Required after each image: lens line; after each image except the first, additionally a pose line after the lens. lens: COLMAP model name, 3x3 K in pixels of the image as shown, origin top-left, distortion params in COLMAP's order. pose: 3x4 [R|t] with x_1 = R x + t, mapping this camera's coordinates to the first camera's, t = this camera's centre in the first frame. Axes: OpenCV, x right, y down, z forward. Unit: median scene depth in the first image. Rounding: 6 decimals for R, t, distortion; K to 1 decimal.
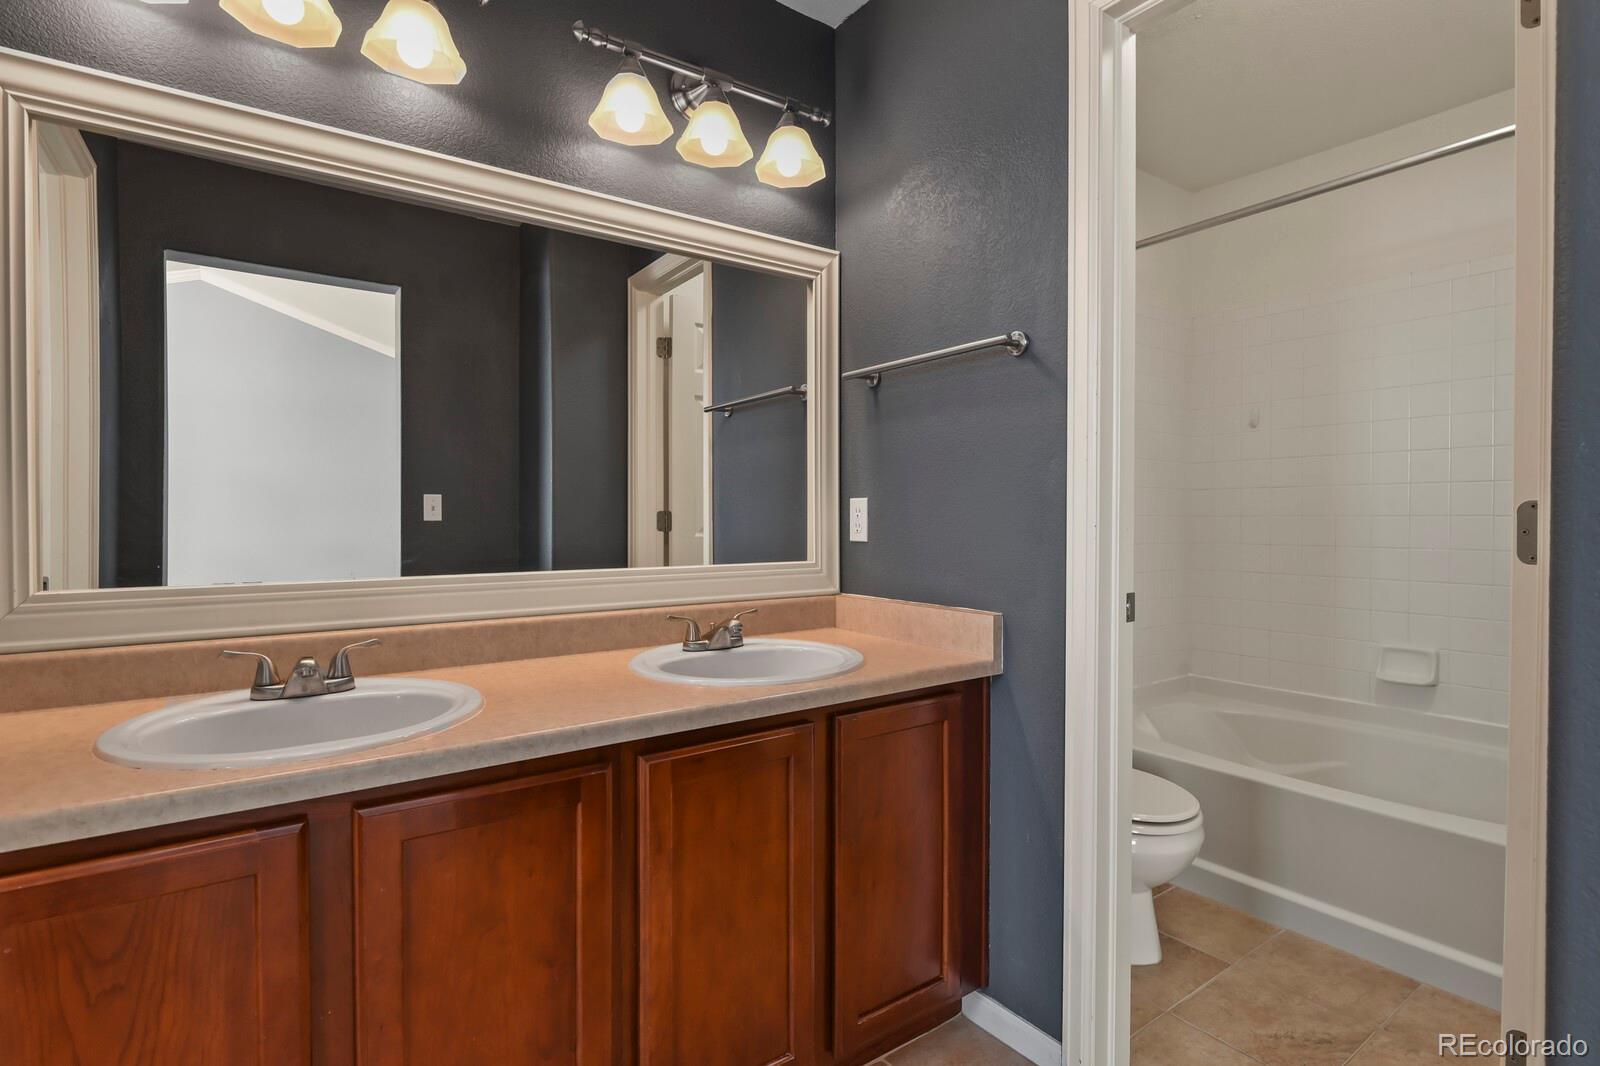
lens RADIAL K [[773.6, 0, 796.8], [0, 773.6, 532.8], [0, 0, 1]] dist [-0.000917, -0.005496]
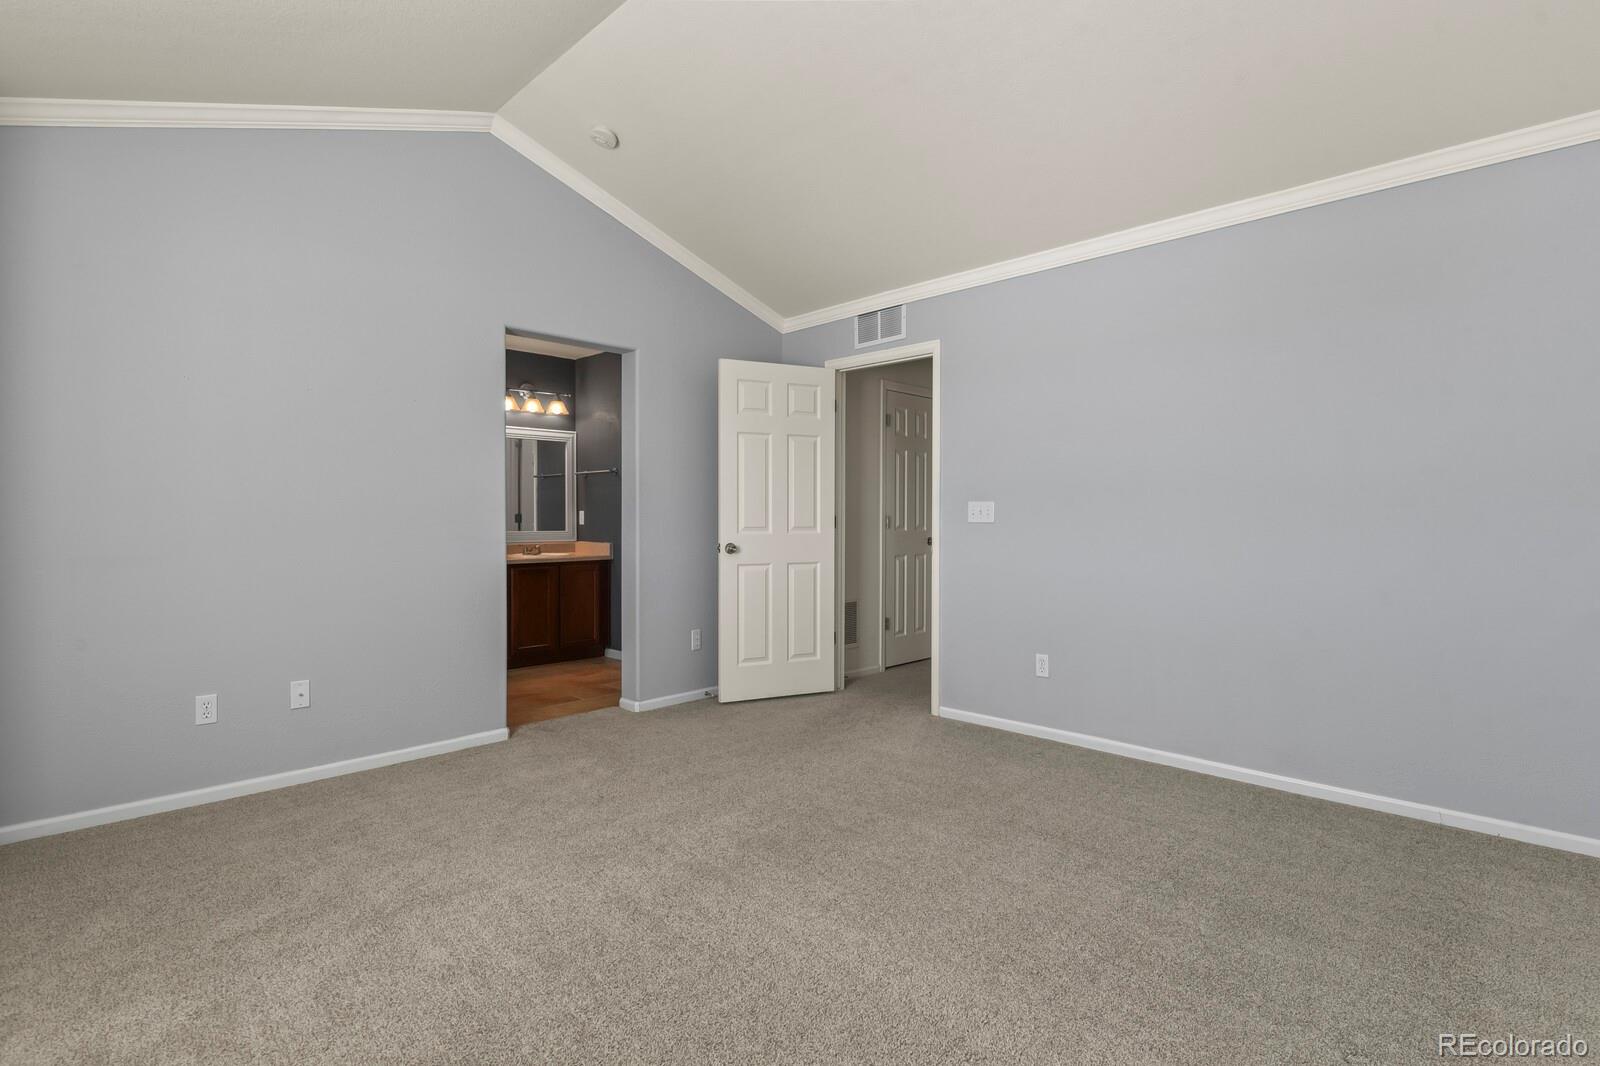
lens RADIAL K [[773.6, 0, 801.4], [0, 773.6, 533.4], [0, 0, 1]] dist [-0.000917, -0.005496]
pose [[0.984758, -0.003770, 0.173889, 0.440320], [0.001884, 0.999938, 0.011013, 0.014438], [-0.173920, -0.010517, 0.984704, -2.439253]]
